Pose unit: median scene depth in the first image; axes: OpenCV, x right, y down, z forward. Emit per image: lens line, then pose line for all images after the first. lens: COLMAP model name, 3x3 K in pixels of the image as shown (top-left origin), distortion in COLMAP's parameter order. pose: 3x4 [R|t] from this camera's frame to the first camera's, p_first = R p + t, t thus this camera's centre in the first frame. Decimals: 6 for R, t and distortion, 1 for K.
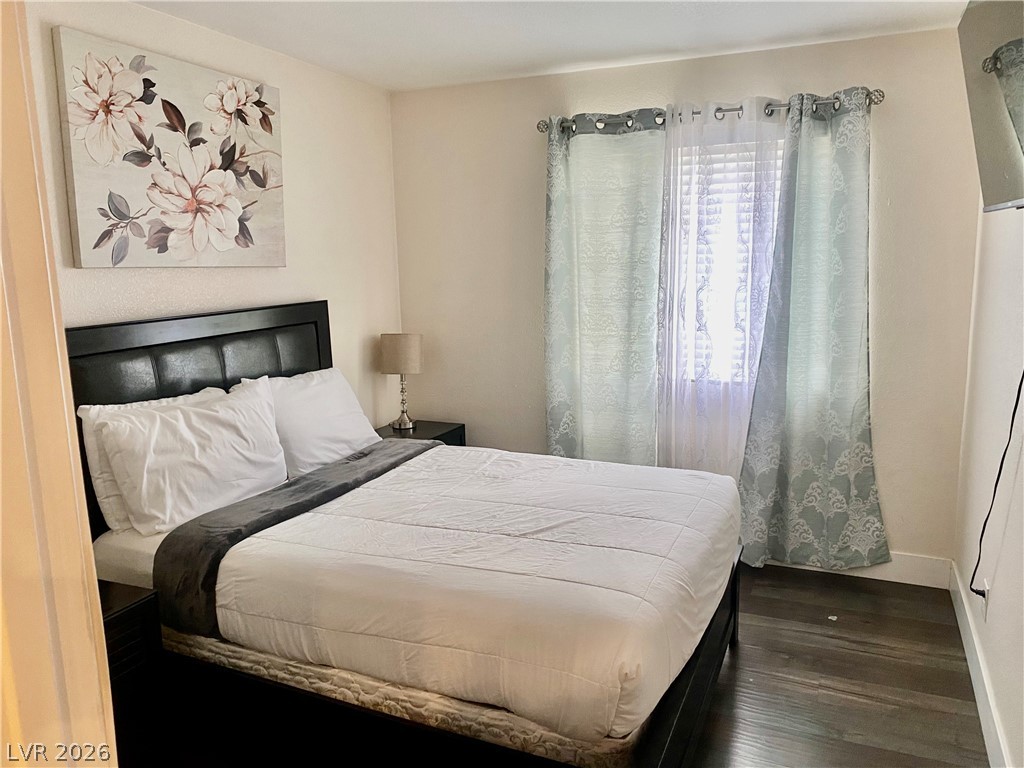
lens RADIAL K [[784.0, 0, 513.5], [0, 784.0, 386.2], [0, 0, 1]] dist [0.032562, 0.006693]
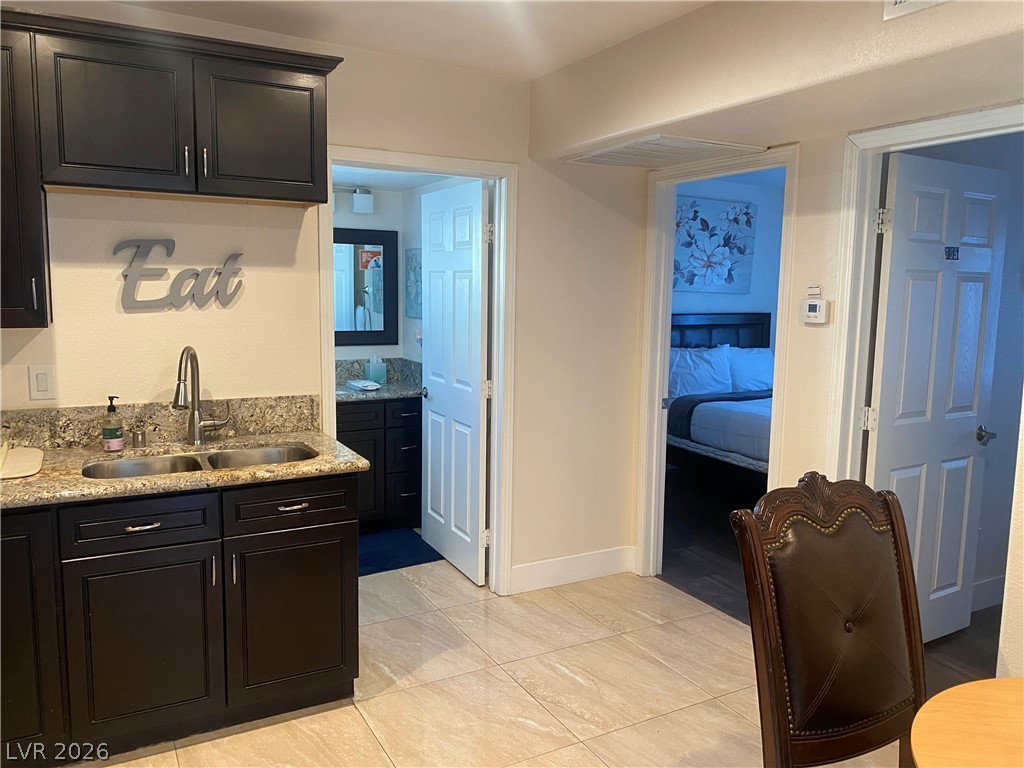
lens RADIAL K [[784.0, 0, 510.3], [0, 784.0, 384.1], [0, 0, 1]] dist [0.032562, 0.006693]
pose [[0.795336, 0.105551, -0.596908, 0.495564], [-0.134540, 0.990900, -0.004043, 0.182812], [0.591050, 0.083524, 0.802299, -1.042500]]
